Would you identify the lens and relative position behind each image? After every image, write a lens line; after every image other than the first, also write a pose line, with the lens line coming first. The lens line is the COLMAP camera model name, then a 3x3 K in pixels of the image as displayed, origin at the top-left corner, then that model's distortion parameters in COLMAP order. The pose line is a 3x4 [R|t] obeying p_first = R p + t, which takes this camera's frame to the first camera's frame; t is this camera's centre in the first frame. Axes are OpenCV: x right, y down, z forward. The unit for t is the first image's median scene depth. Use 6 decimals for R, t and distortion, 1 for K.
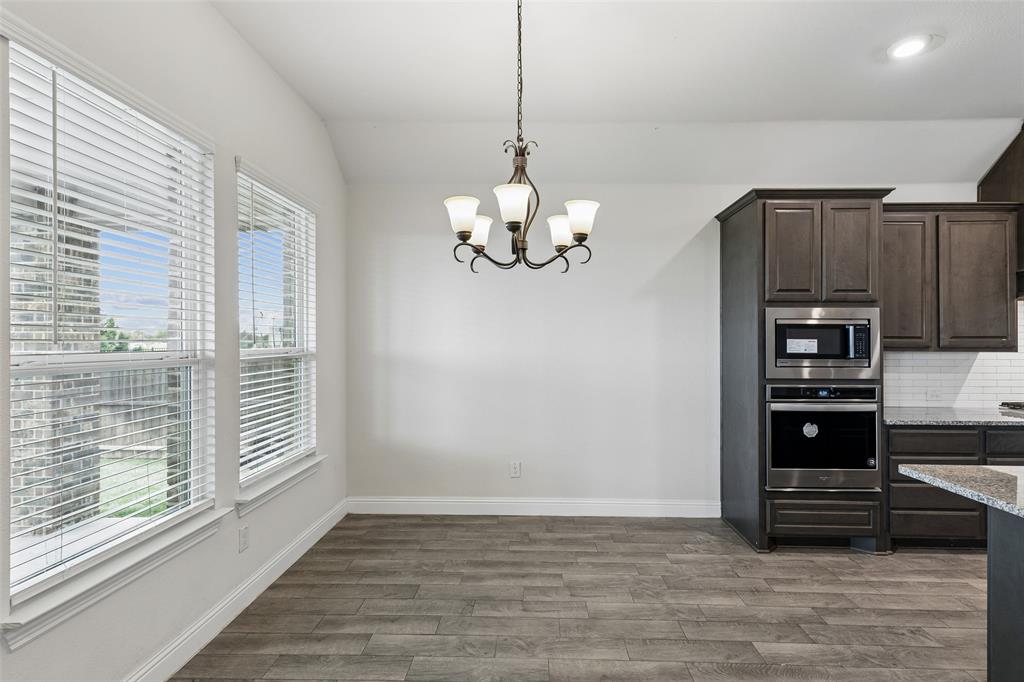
lens RADIAL K [[463.4, 0, 522.9], [0, 463.4, 340.3], [0, 0, 1]] dist [0.009278, -0.002150]
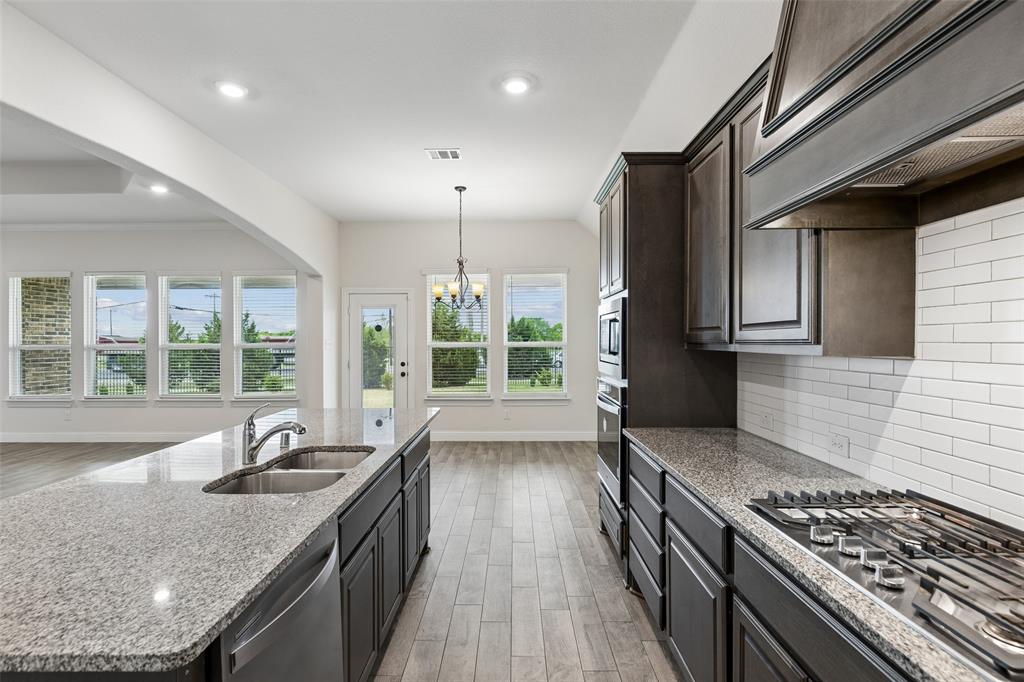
lens RADIAL K [[483.0, 0, 507.6], [0, 483.0, 340.5], [0, 0, 1]] dist [0.003720, -0.000329]
pose [[0.009286, -0.000429, -0.999957, 1.640571], [0.009655, 0.999953, -0.000339, 0.008700], [0.999910, -0.009651, 0.009290, 0.772362]]
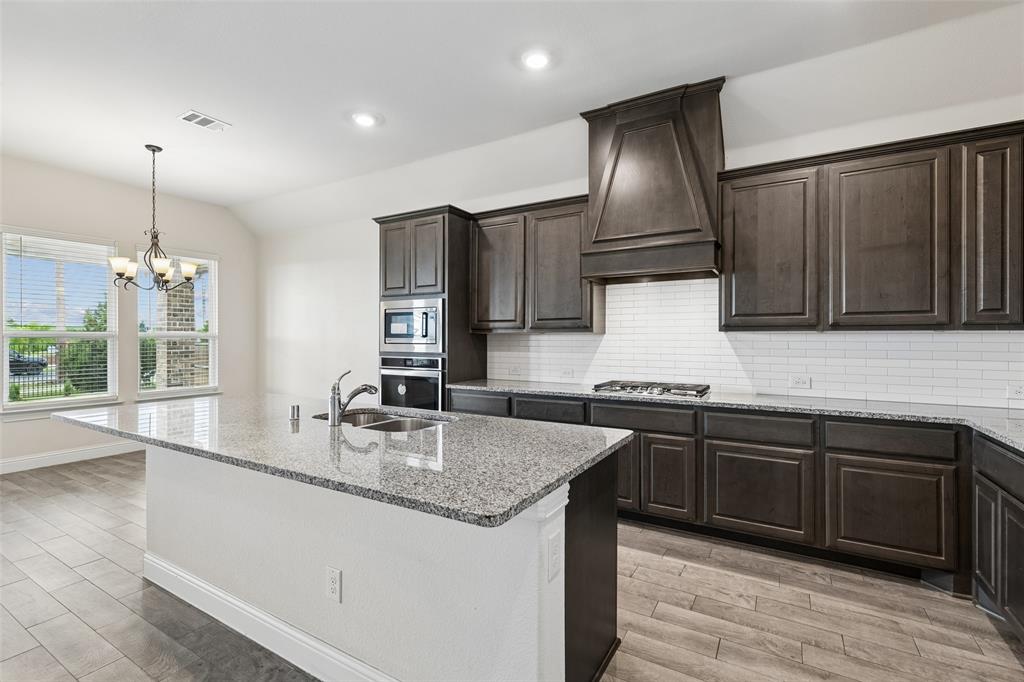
lens RADIAL K [[463.4, 0, 509.2], [0, 463.4, 339.4], [0, 0, 1]] dist [0.009278, -0.002150]
pose [[0.866964, -0.000418, -0.498370, 1.557590], [0.003055, 0.999985, 0.004476, 0.039928], [0.498361, -0.005403, 0.866953, -0.027886]]
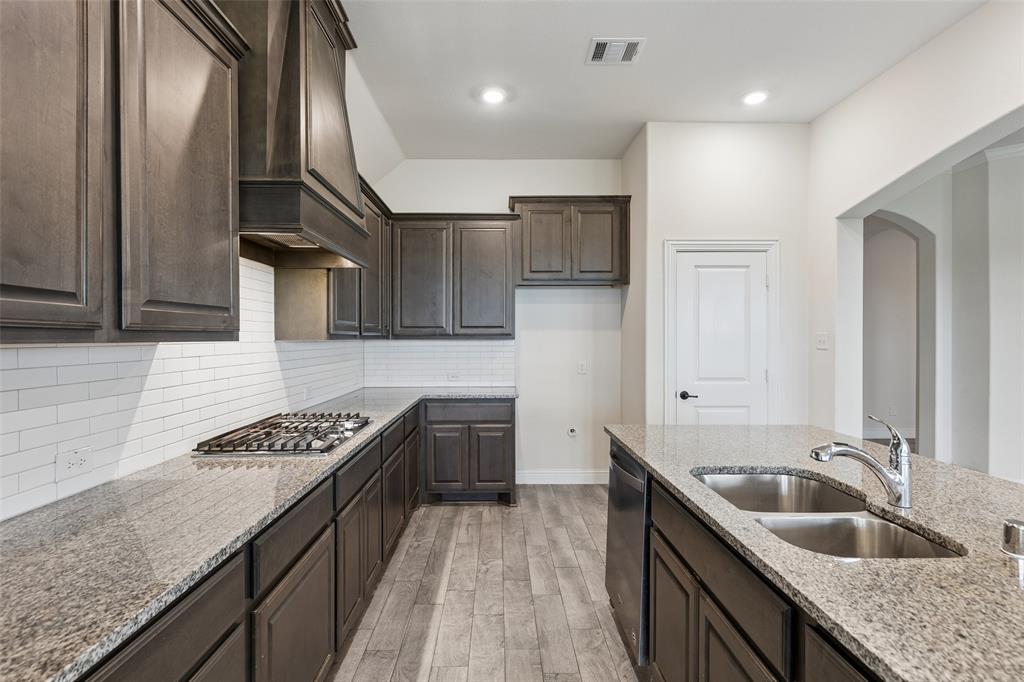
lens RADIAL K [[483.0, 0, 503.0], [0, 483.0, 337.4], [0, 0, 1]] dist [0.003720, -0.000329]
pose [[-0.029258, -0.002183, 0.999570, 0.581170], [-0.004152, 0.999989, 0.002062, 0.020811], [-0.999563, -0.004090, -0.029267, 0.799259]]
